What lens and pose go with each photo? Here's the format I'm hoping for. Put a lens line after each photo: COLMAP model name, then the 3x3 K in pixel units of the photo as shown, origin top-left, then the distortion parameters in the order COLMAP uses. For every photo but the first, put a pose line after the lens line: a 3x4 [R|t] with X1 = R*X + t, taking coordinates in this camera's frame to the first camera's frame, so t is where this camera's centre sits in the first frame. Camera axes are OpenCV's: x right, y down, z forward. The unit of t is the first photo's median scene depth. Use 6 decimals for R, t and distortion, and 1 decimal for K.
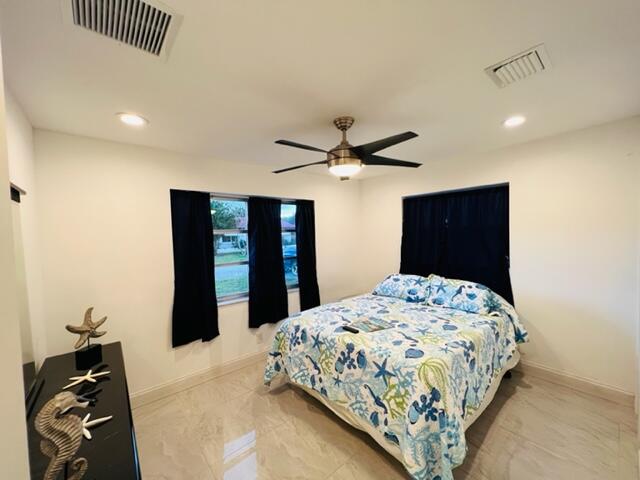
lens RADIAL K [[257.5, 0, 320.0], [0, 257.5, 240.0], [0, 0, 1]] dist [-0.000276, 0.000199]
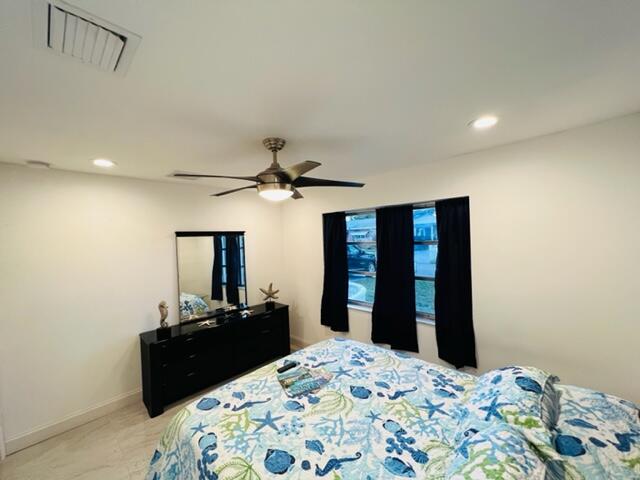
lens RADIAL K [[257.5, 0, 320.0], [0, 257.5, 240.0], [0, 0, 1]] dist [-0.000276, 0.000199]
pose [[0.106647, 0.027252, -0.993923, 0.895075], [-0.001714, 0.999628, 0.027224, -0.101833], [0.994295, -0.001200, 0.106655, 0.912217]]
